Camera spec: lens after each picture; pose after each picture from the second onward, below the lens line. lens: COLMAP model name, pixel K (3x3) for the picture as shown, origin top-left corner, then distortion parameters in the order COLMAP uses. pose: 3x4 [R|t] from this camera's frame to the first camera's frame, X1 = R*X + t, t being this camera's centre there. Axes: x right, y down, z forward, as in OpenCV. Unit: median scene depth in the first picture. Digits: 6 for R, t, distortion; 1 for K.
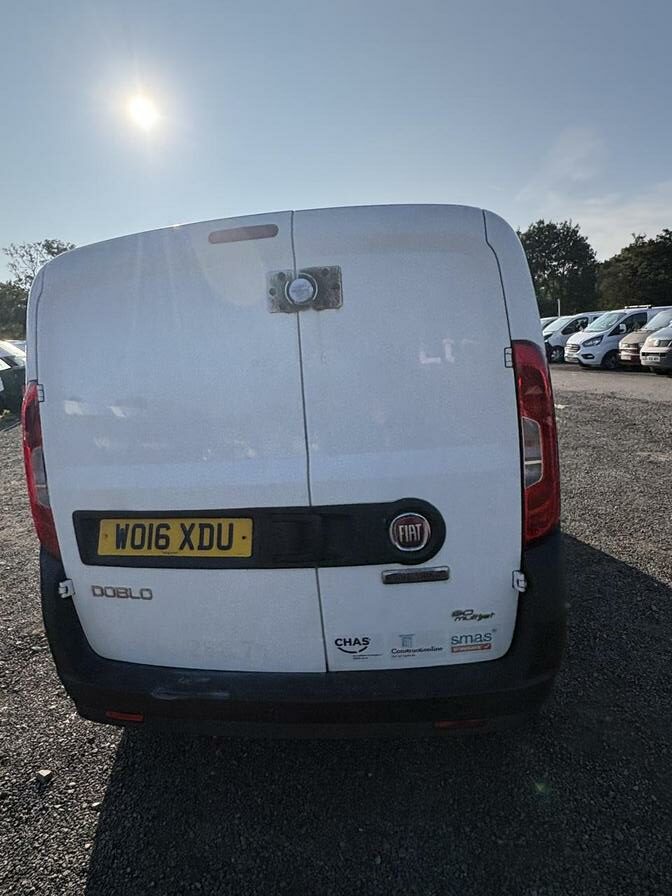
lens RADIAL K [[576.3, 0, 336.0], [0, 576.3, 448.0], [0, 0, 1]] dist [0.006176, 0.000961]
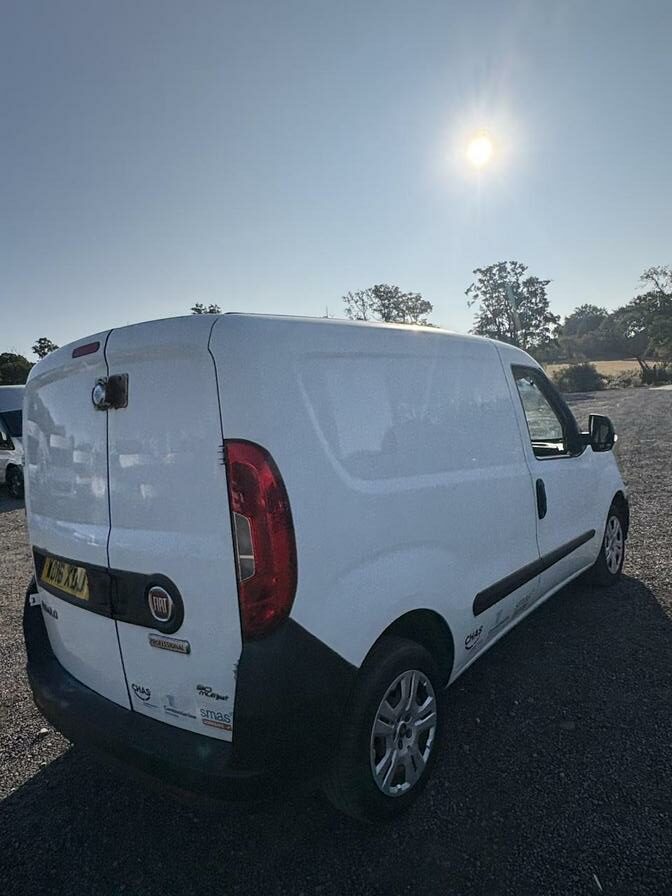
lens RADIAL K [[576.3, 0, 336.0], [0, 576.3, 448.0], [0, 0, 1]] dist [0.006176, 0.000961]
pose [[0.852278, 0.039896, -0.521565, 0.914157], [-0.062793, 0.997680, -0.026293, -0.137881], [0.519306, 0.055160, 0.852807, 0.180793]]
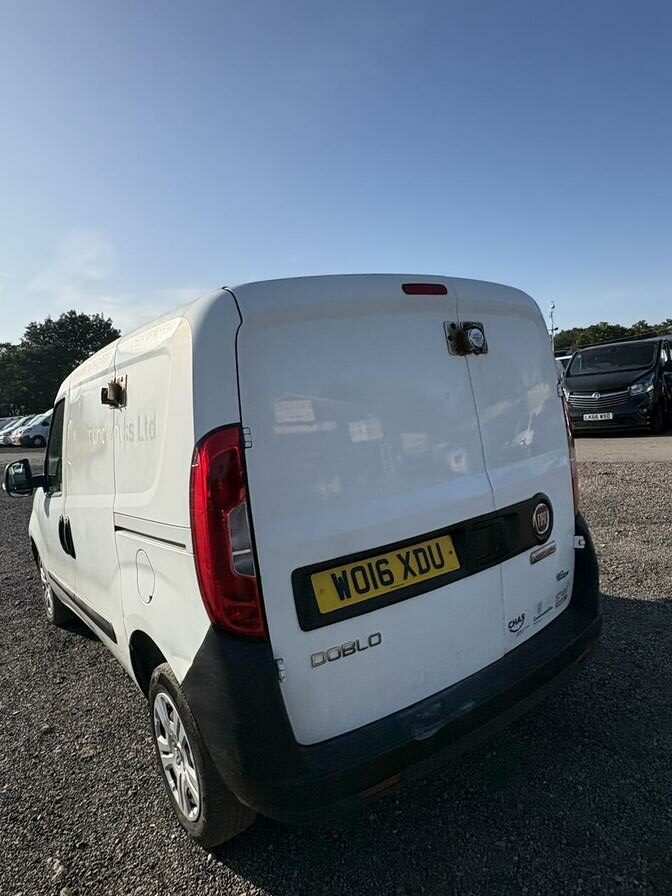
lens RADIAL K [[580.1, 0, 342.8], [0, 580.1, 438.0], [0, 0, 1]] dist [0.002012, 0.002490]
pose [[0.707477, -0.055278, 0.704571, -1.033898], [0.172412, 0.980315, -0.096211, 0.011602], [-0.685383, 0.189543, 0.703081, 0.308563]]
